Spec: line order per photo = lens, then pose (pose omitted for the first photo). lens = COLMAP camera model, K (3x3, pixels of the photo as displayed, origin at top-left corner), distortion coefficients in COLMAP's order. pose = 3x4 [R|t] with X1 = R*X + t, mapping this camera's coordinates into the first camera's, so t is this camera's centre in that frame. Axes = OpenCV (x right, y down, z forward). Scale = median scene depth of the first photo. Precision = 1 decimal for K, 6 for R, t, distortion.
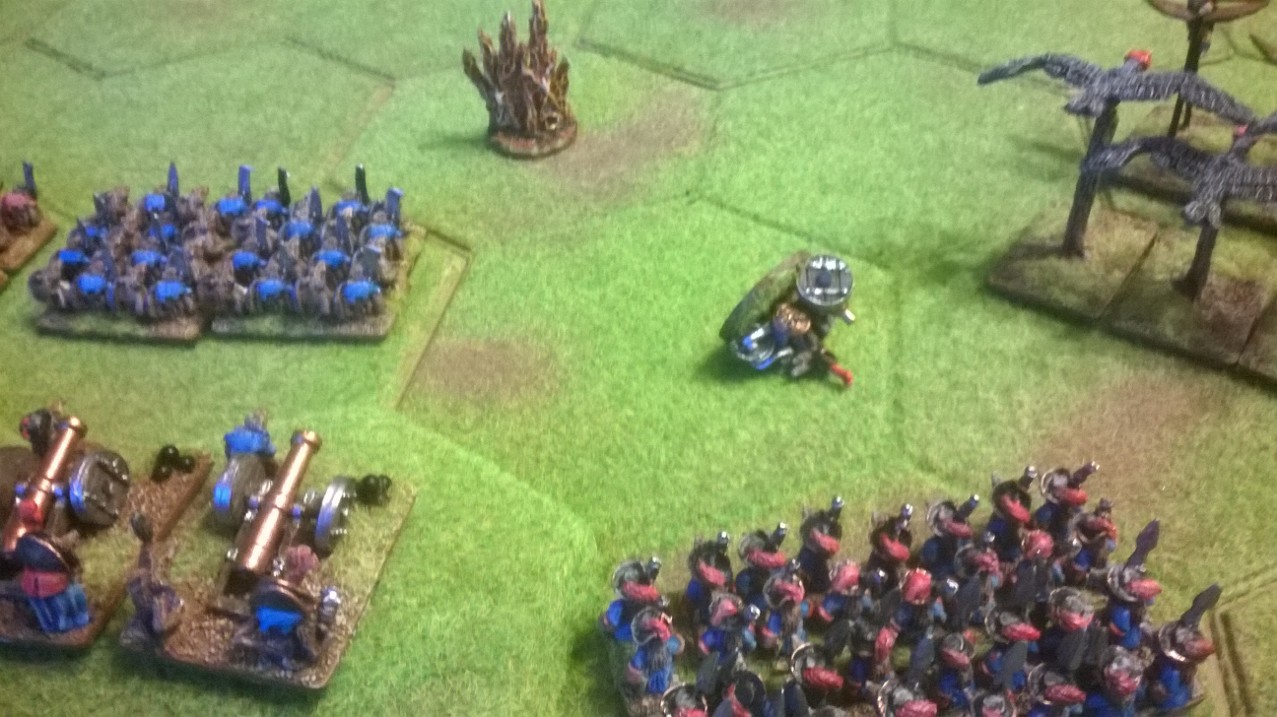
lens RADIAL K [[1077.2, 0, 681.2], [0, 1077.2, 361.4], [0, 0, 1]] dist [-0.007208, -0.087661]
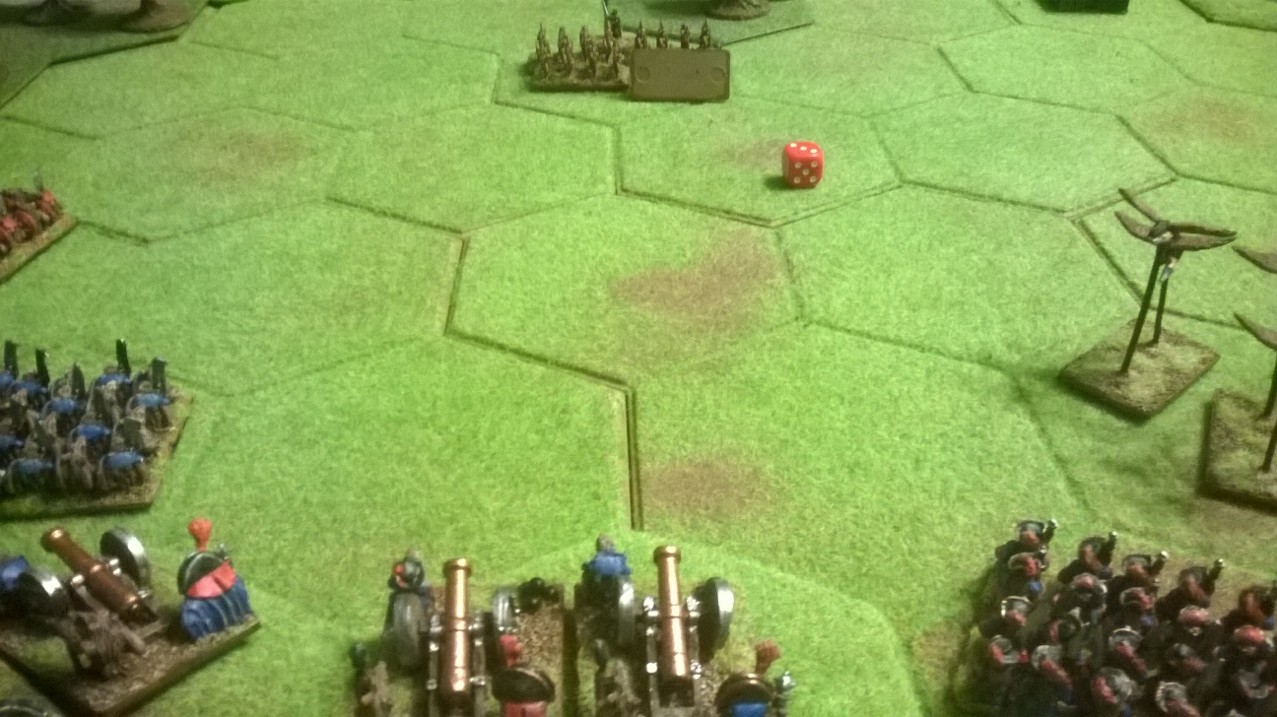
lens RADIAL K [[1077.2, 0, 681.9], [0, 1077.2, 357.8], [0, 0, 1]] dist [-0.007208, -0.087661]
pose [[0.975966, -0.074095, 0.204939, -0.345148], [0.099752, 0.988011, -0.117829, 0.003084], [-0.193751, 0.135440, 0.971657, -0.054572]]
